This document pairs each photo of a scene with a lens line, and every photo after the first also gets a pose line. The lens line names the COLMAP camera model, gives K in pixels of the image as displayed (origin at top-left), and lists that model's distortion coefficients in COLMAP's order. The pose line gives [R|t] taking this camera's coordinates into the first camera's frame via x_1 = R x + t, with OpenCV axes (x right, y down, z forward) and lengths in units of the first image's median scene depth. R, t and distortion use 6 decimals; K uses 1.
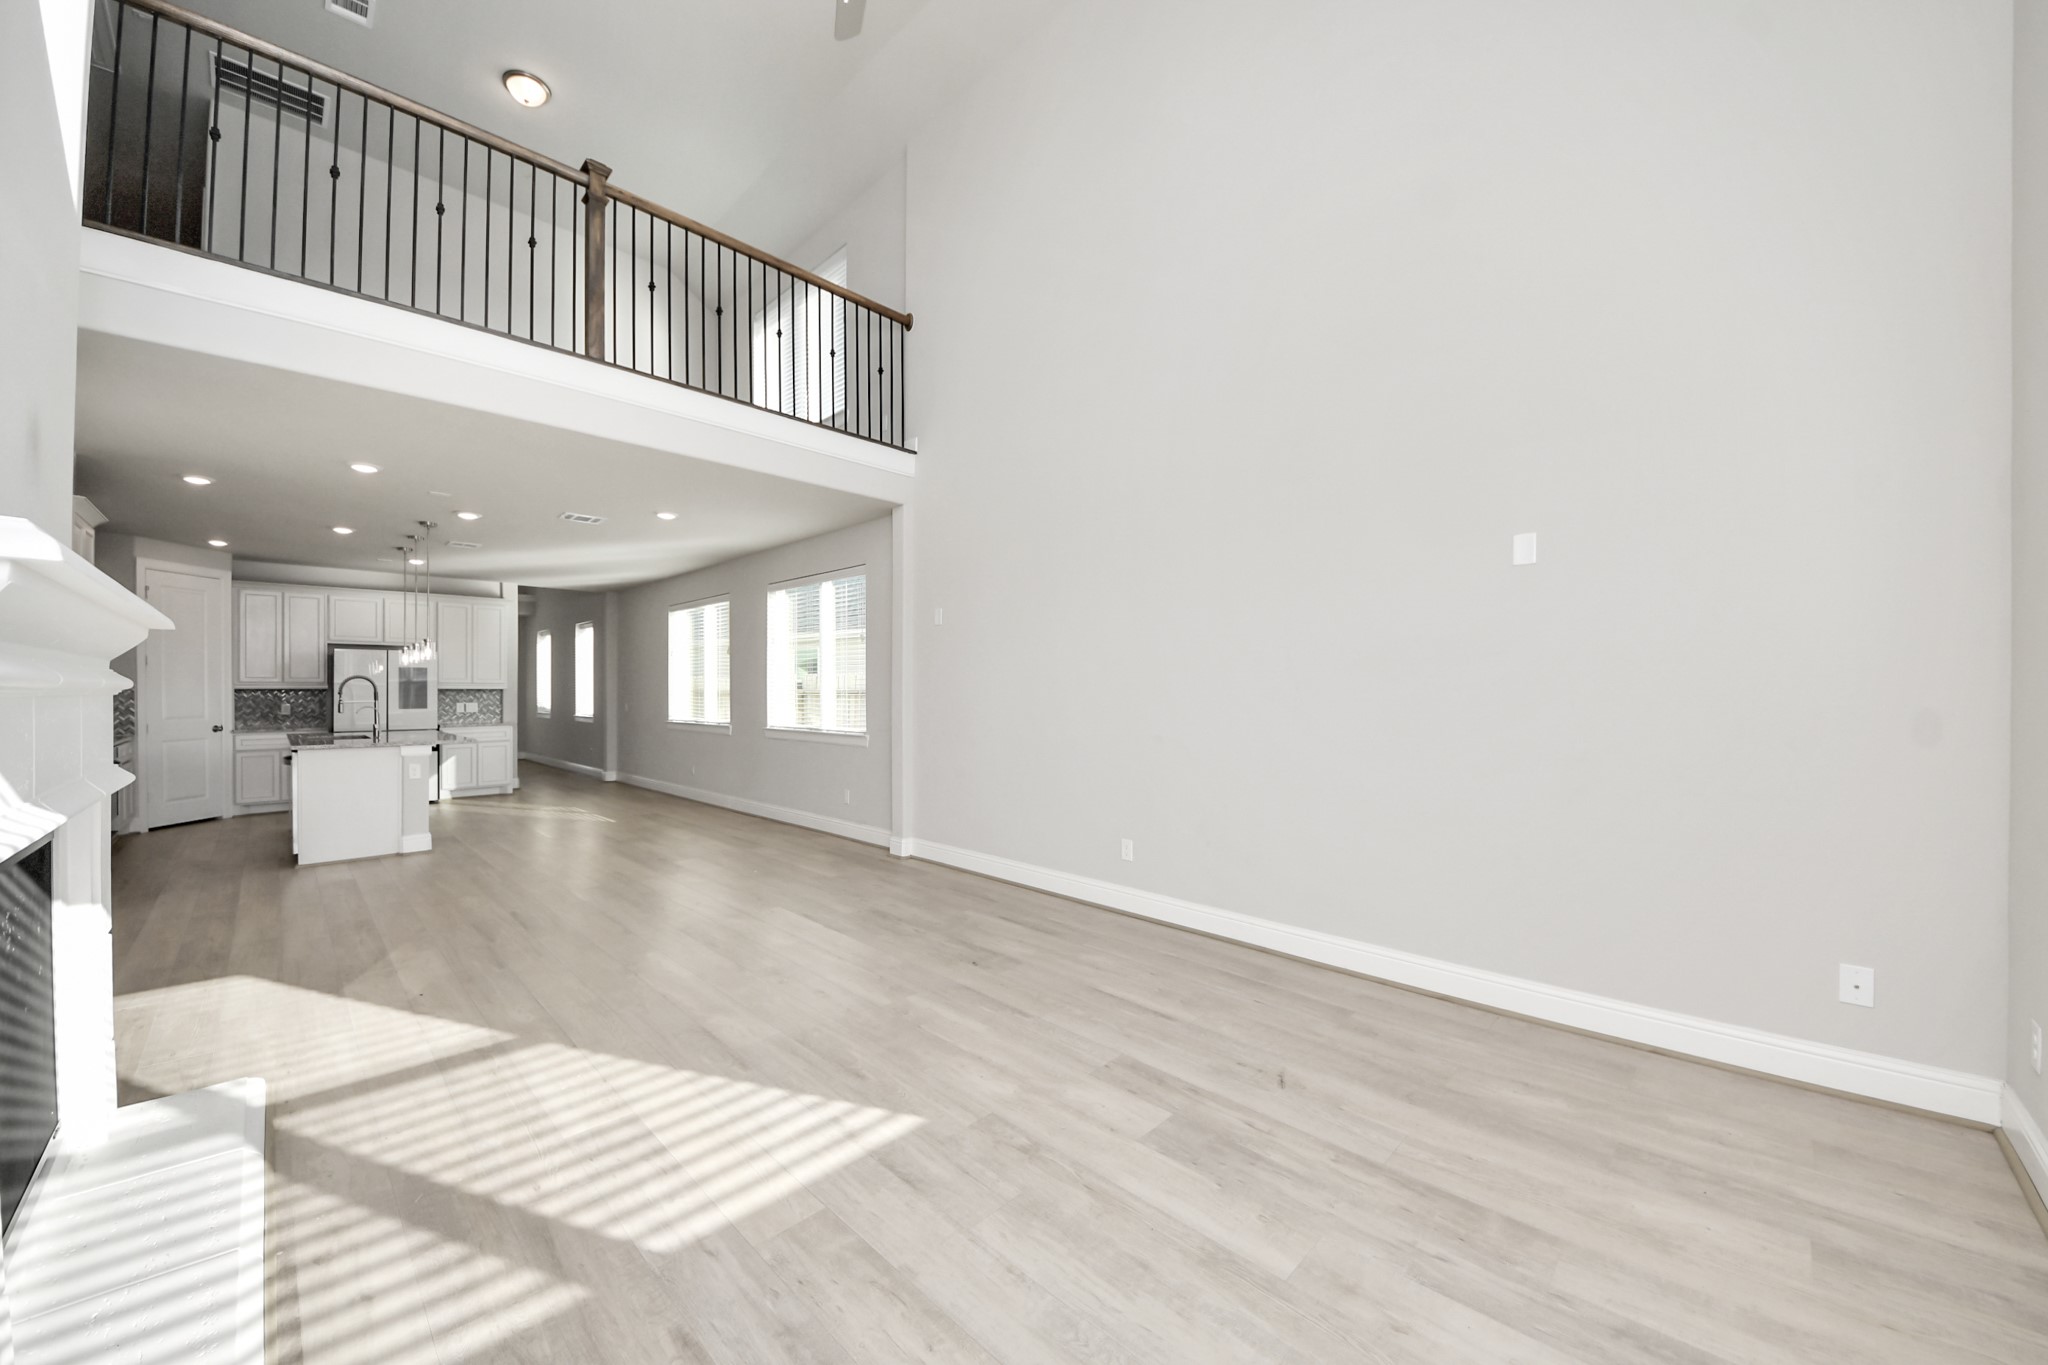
lens RADIAL K [[742.4, 0, 1013.3], [0, 742.4, 686.6], [0, 0, 1]] dist [0.039808, -0.026461]
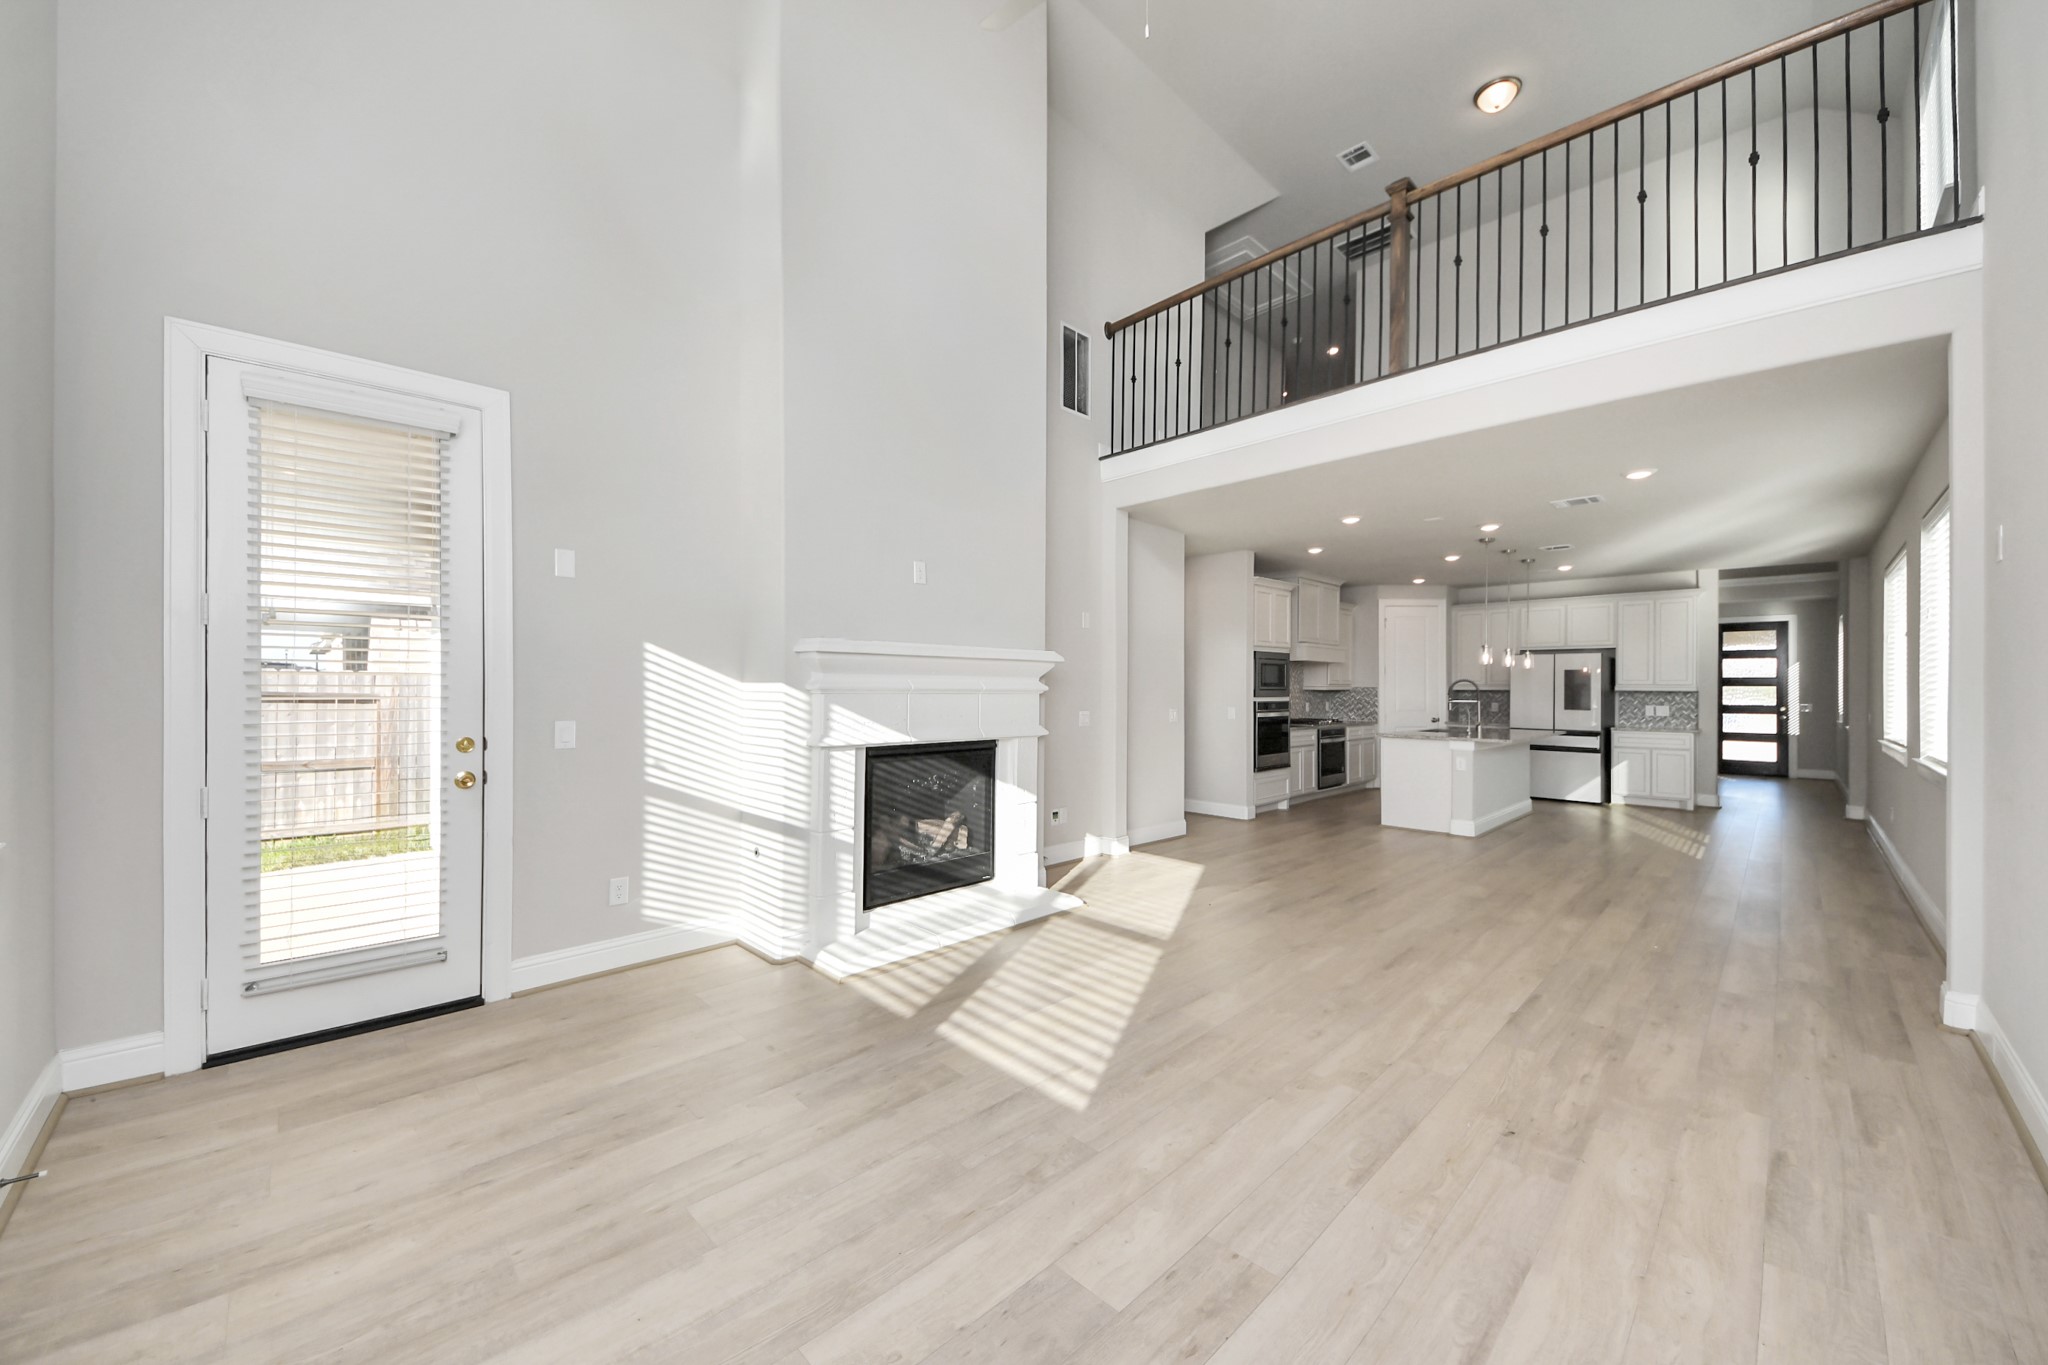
lens RADIAL K [[742.4, 0, 1013.3], [0, 742.4, 686.6], [0, 0, 1]] dist [0.039808, -0.026461]
pose [[-0.008527, -0.000568, -0.999963, 0.806391], [-0.001111, 0.999999, -0.000559, -0.003975], [0.999963, 0.001106, -0.008528, 0.807600]]
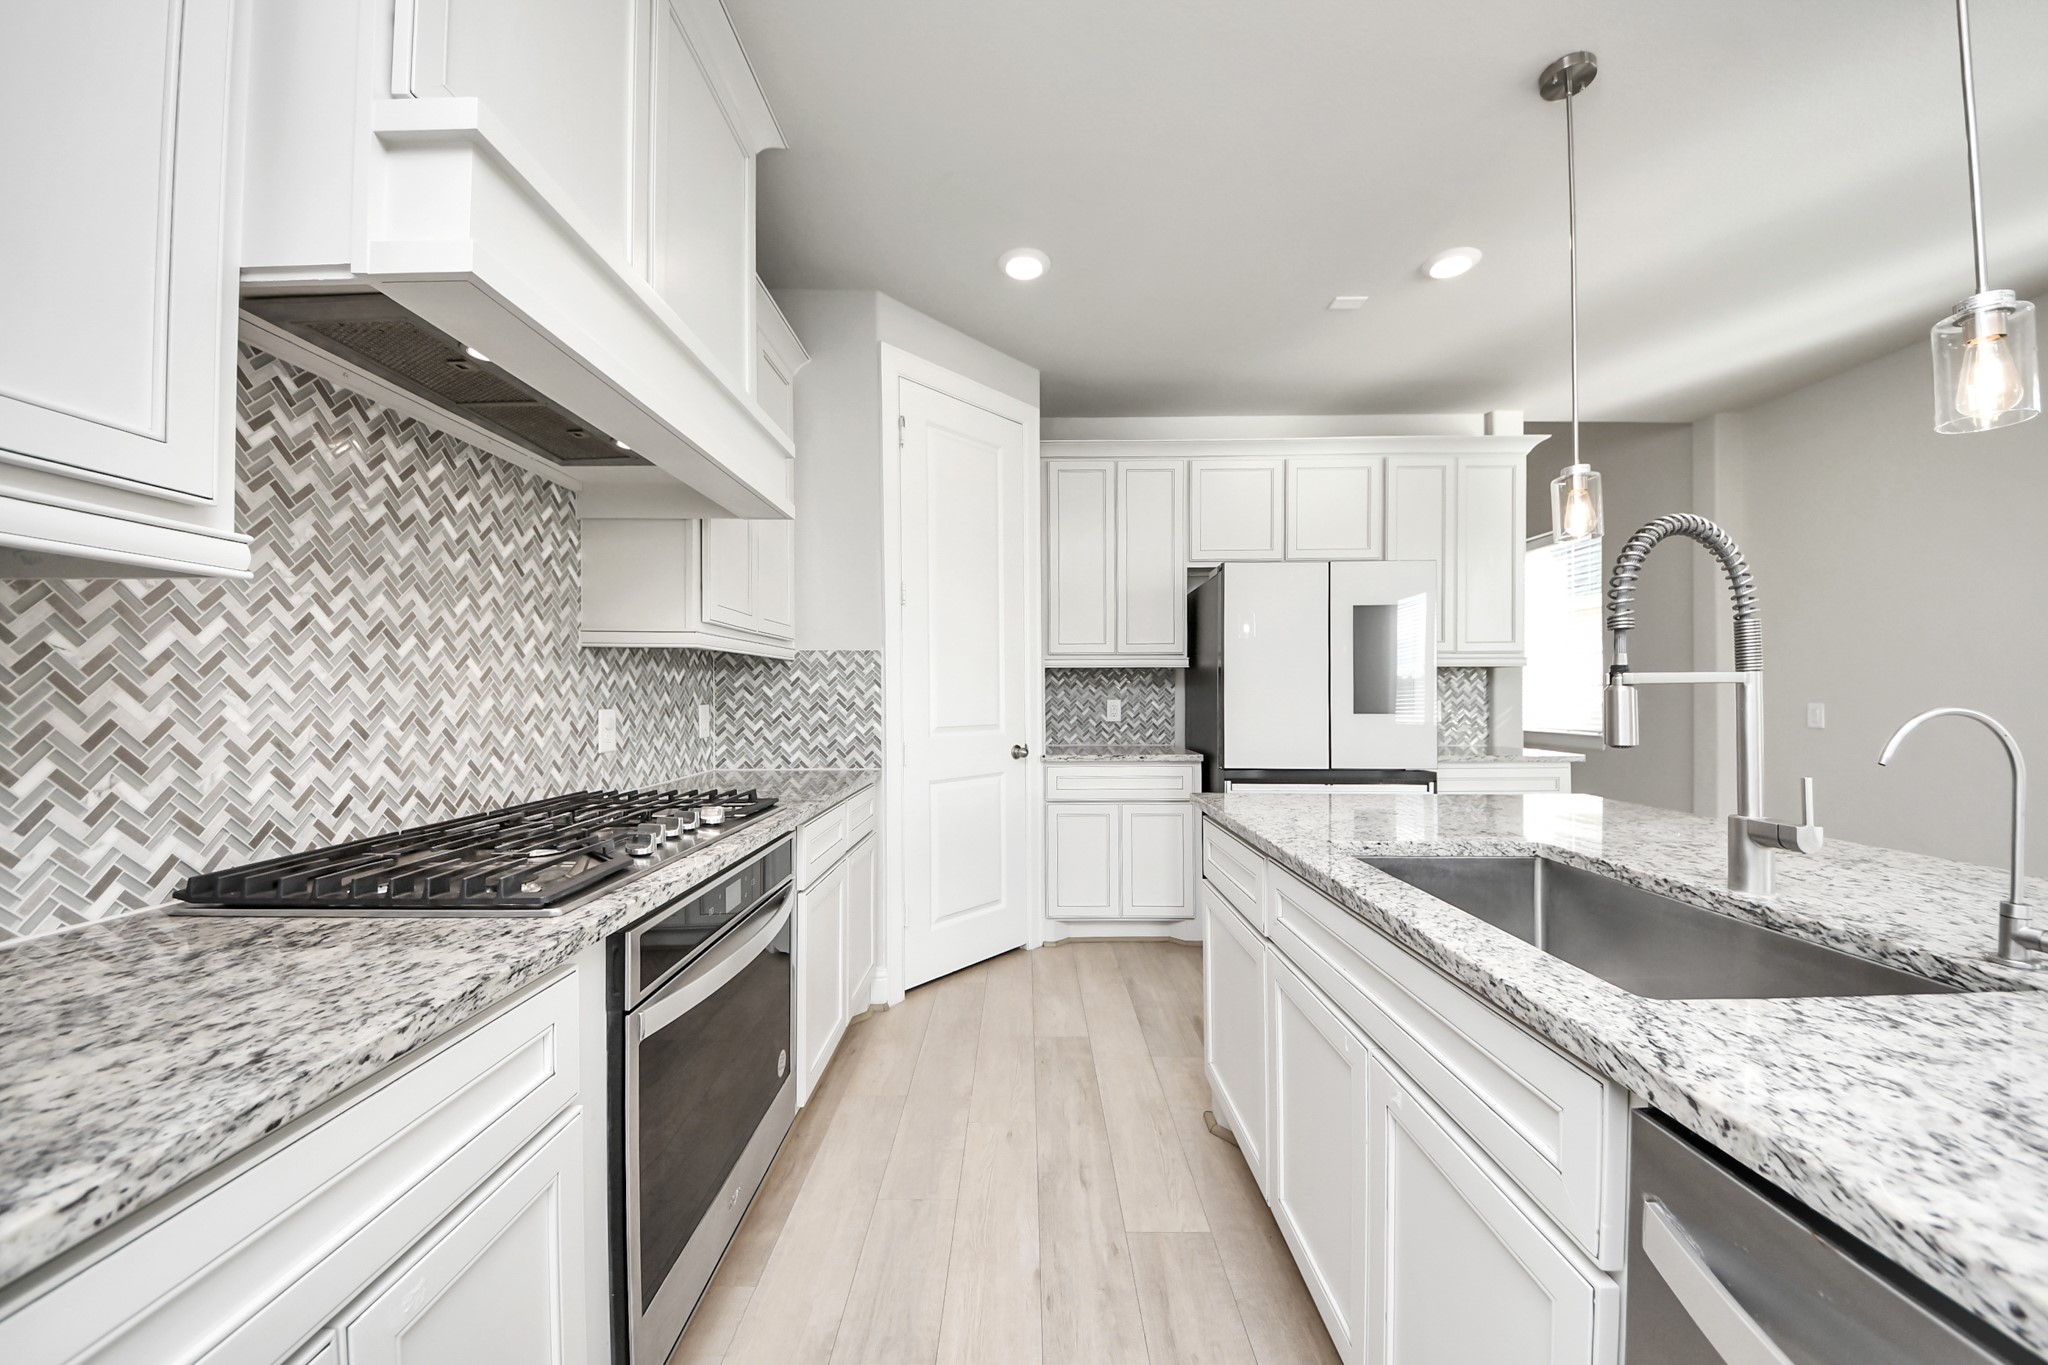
lens RADIAL K [[741.7, 0, 1028.3], [0, 741.7, 688.8], [0, 0, 1]] dist [0.051262, -0.034091]
pose [[0.720421, -0.004349, -0.693523, -2.250577], [0.002157, 0.999990, -0.004030, 0.058869], [0.693533, 0.001407, 0.720423, 2.052377]]
